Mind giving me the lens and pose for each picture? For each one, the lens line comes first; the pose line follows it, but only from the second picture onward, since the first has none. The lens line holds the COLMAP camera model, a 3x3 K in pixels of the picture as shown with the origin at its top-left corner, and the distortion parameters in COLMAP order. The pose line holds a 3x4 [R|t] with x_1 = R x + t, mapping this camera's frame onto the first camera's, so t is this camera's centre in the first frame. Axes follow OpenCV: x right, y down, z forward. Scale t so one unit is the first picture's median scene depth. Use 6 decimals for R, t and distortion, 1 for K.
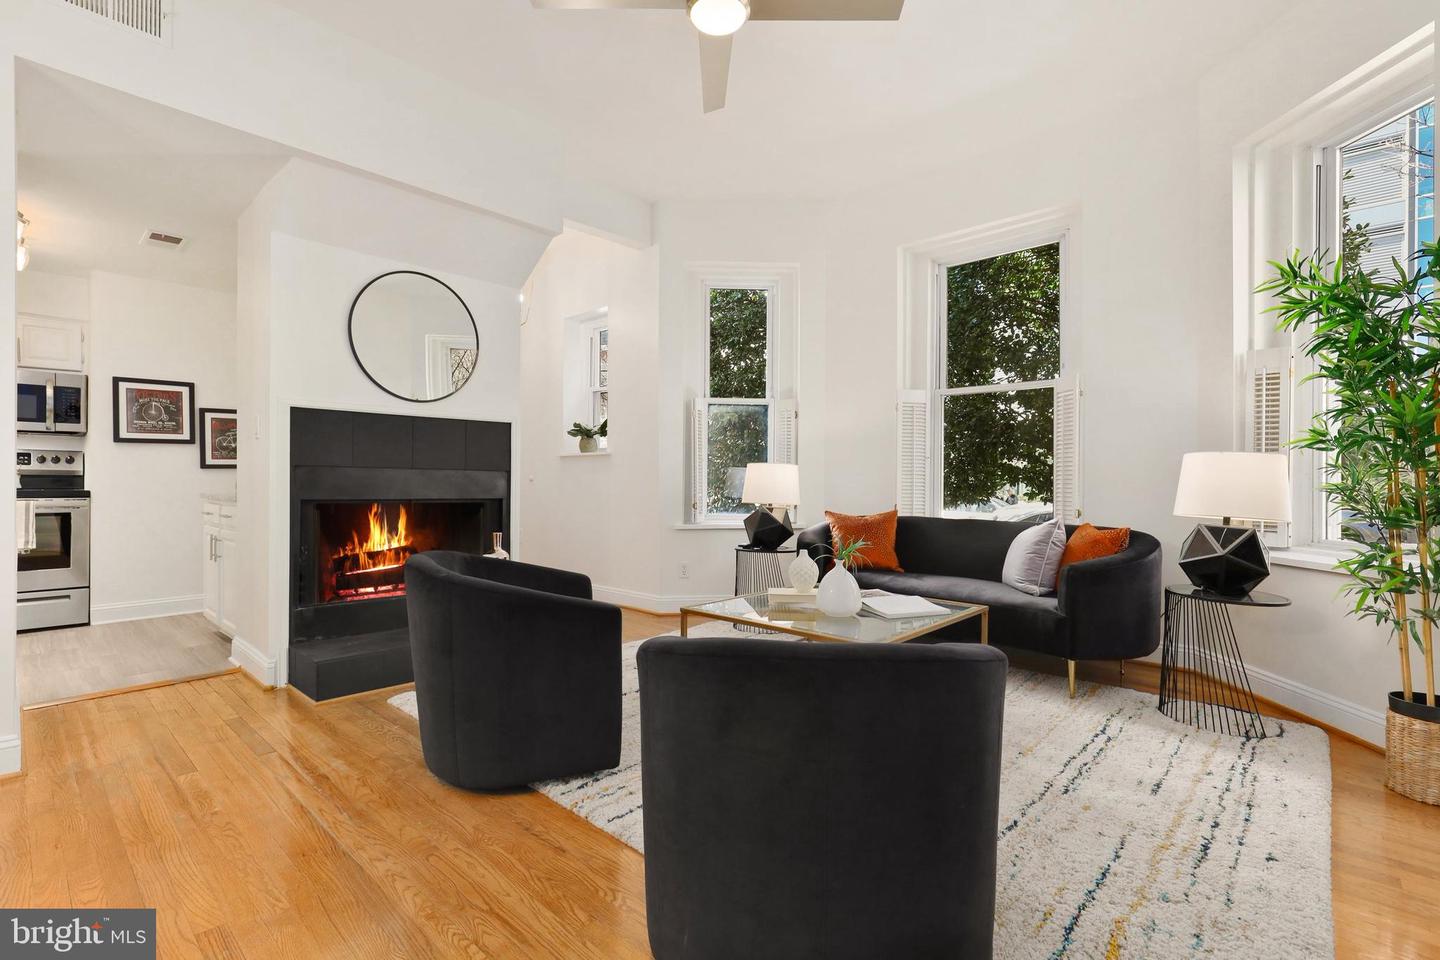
lens RADIAL K [[659.6, 0, 709.6], [0, 659.6, 476.4], [0, 0, 1]] dist [-0.016787, 0.006591]
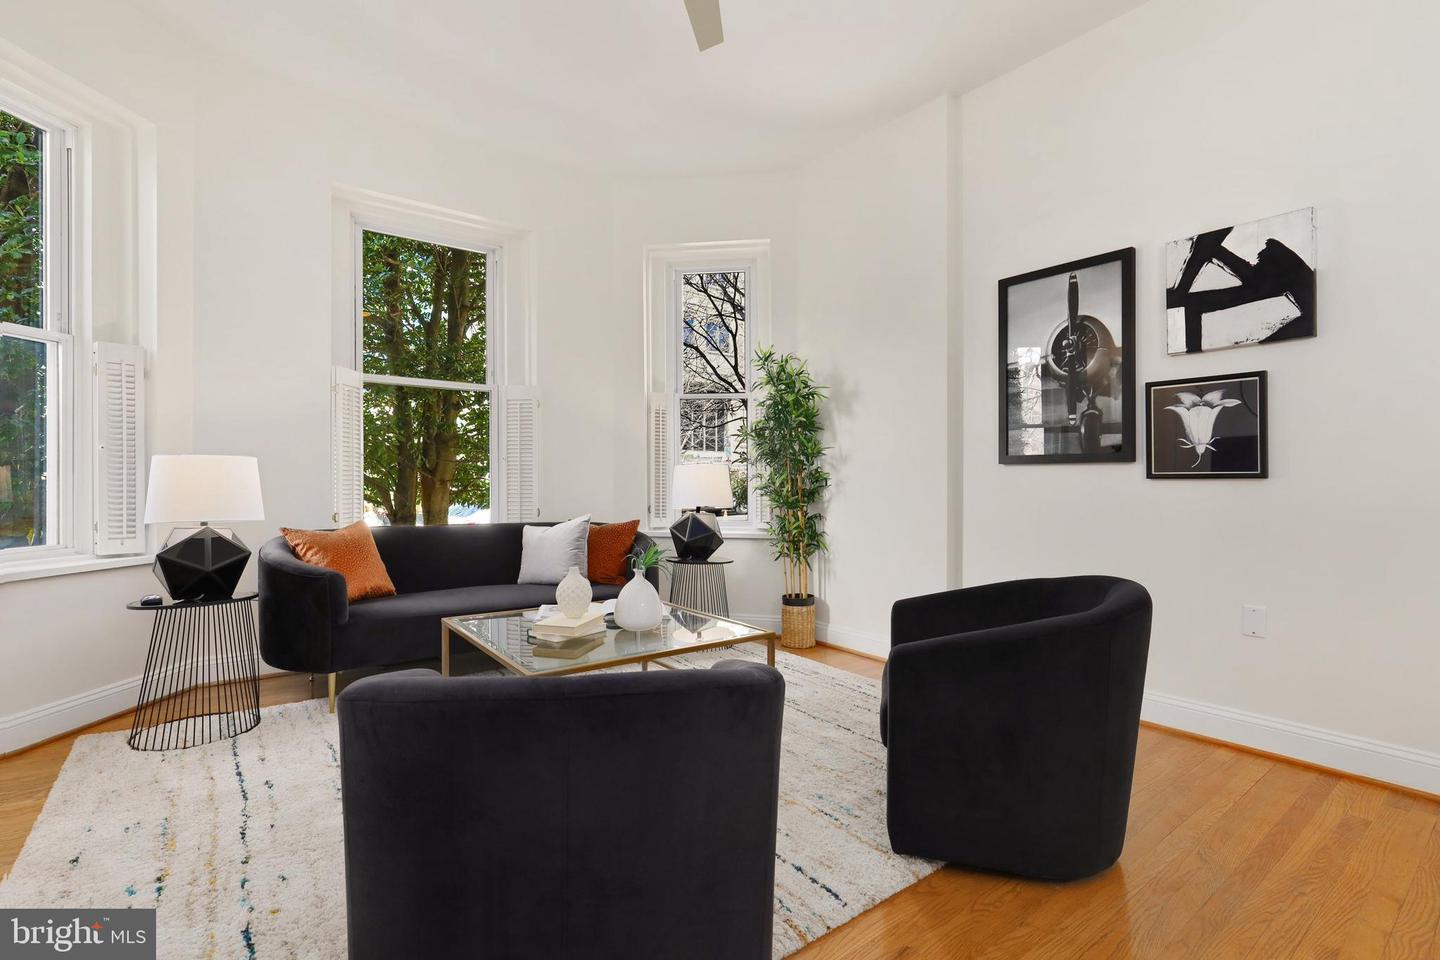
lens RADIAL K [[659.6, 0, 727.8], [0, 659.6, 479.2], [0, 0, 1]] dist [-0.016787, 0.006591]
pose [[0.162564, 0.002659, 0.986694, -0.401325], [-0.006897, 0.999975, -0.001558, -0.000118], [-0.986674, -0.006552, 0.162579, 0.416694]]
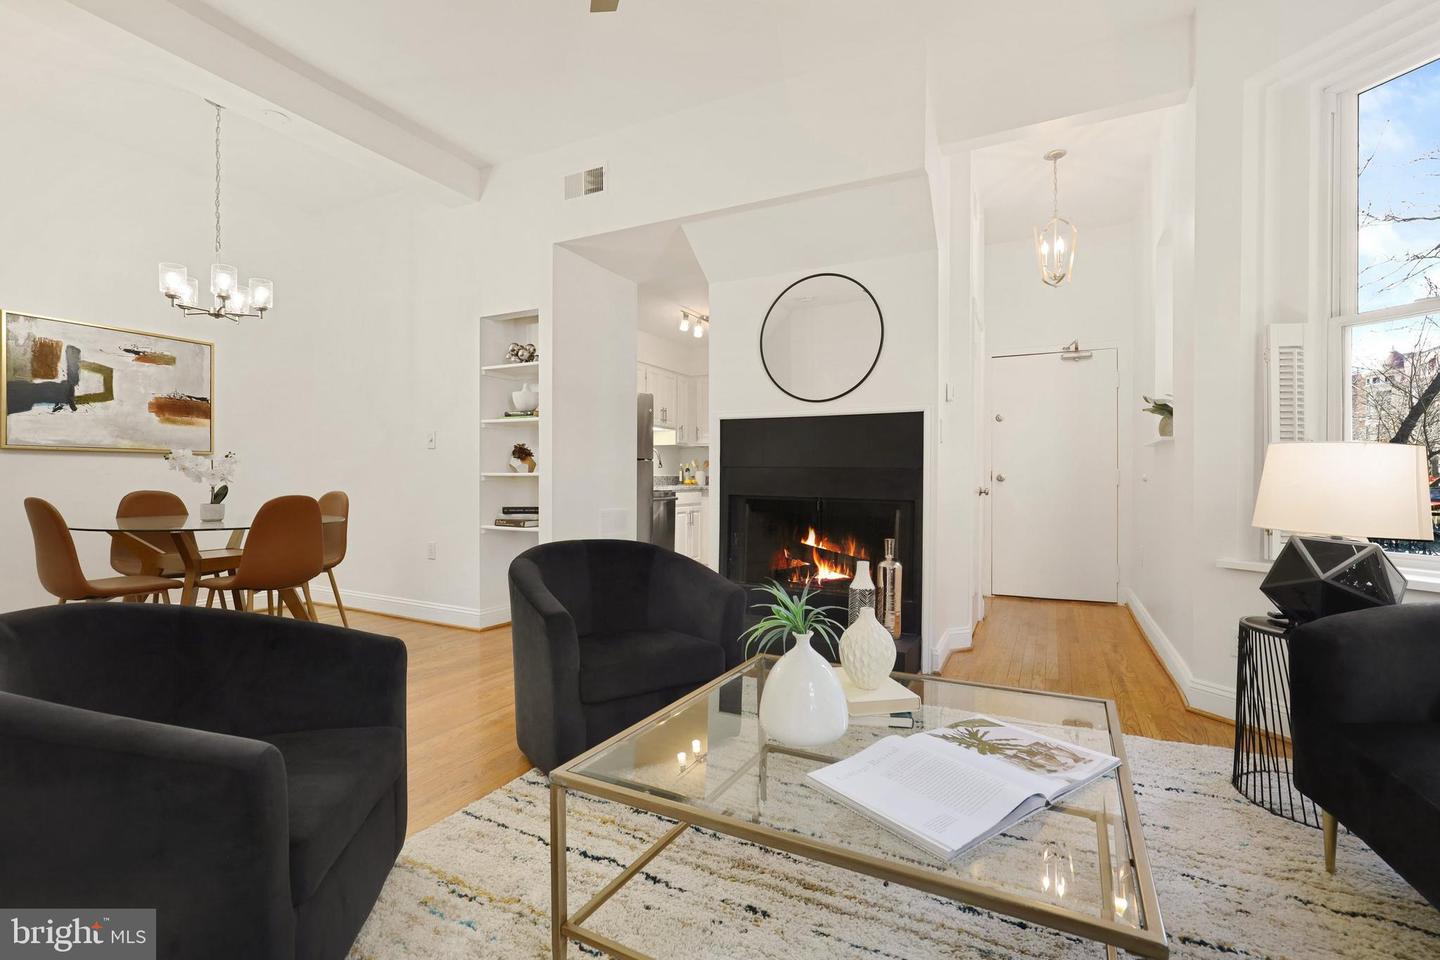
lens RADIAL K [[659.6, 0, 714.4], [0, 659.6, 482.7], [0, 0, 1]] dist [-0.016787, 0.006591]
pose [[0.274451, 0.006266, -0.961581, 0.396792], [0.006260, 0.999946, 0.008303, 0.000930], [0.961581, -0.008298, 0.274397, 0.454008]]
